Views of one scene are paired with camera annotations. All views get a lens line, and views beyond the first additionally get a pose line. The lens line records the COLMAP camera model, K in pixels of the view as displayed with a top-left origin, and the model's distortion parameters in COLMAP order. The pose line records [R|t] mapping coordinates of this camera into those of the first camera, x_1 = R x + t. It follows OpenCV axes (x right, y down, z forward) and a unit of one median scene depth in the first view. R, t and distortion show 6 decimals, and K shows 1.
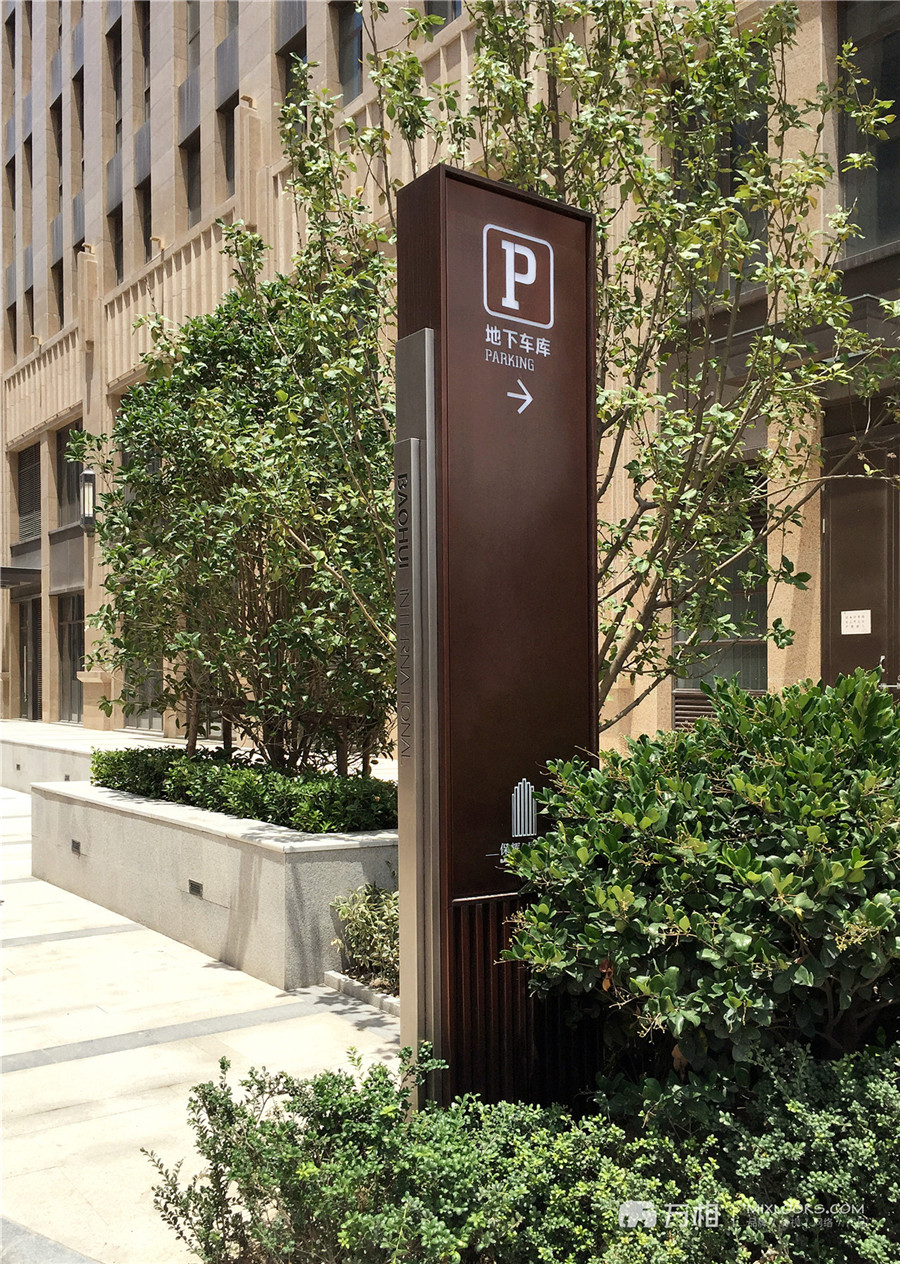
lens RADIAL K [[1151.6, 0, 450.0], [0, 1151.6, 632.0], [0, 0, 1]] dist [0.003456, 0.001760]
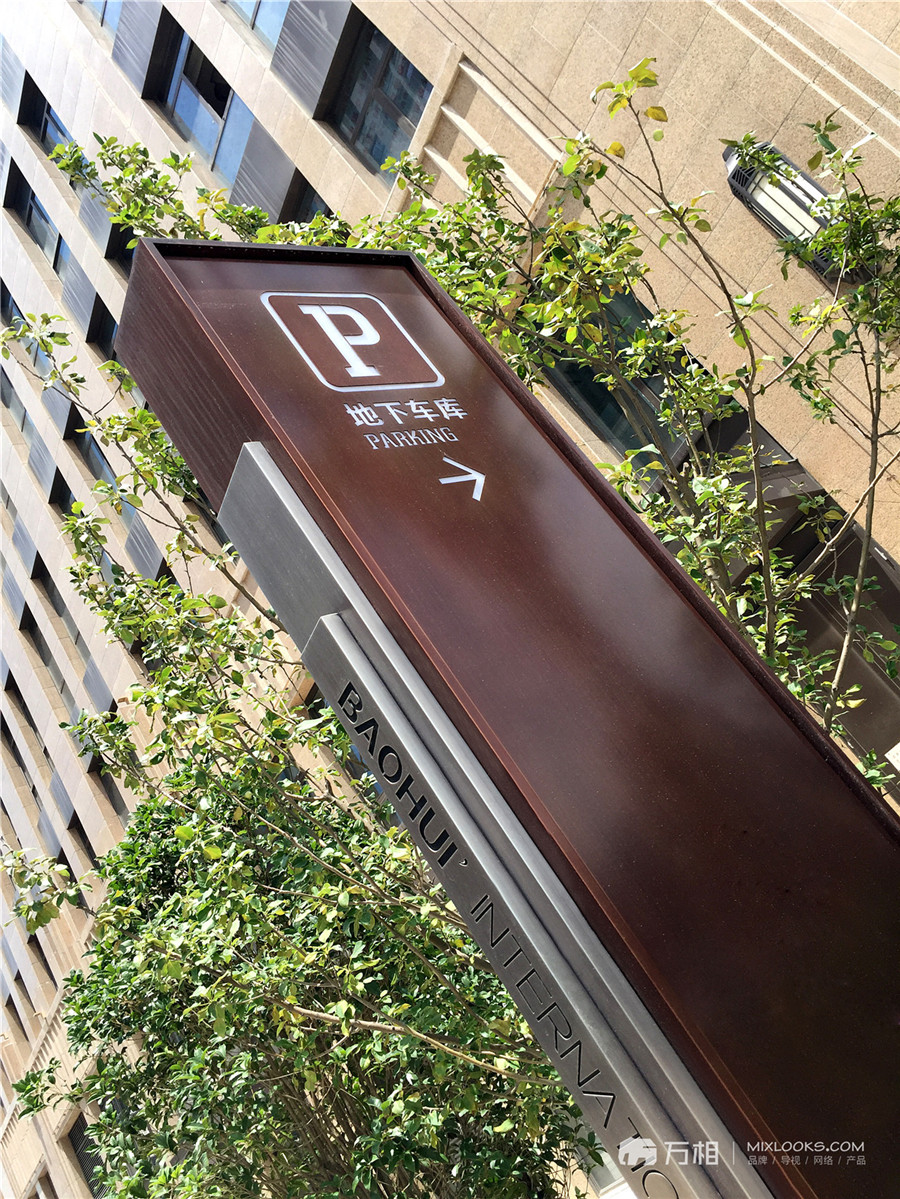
lens RADIAL K [[910.7, 0, 450.0], [0, 910.7, 599.5], [0, 0, 1]] dist [0.005466, 0.005361]
pose [[0.840797, -0.510826, 0.179215, -0.052259], [0.535411, 0.735772, -0.414699, 0.016137], [0.079977, 0.444631, 0.892136, 0.636110]]
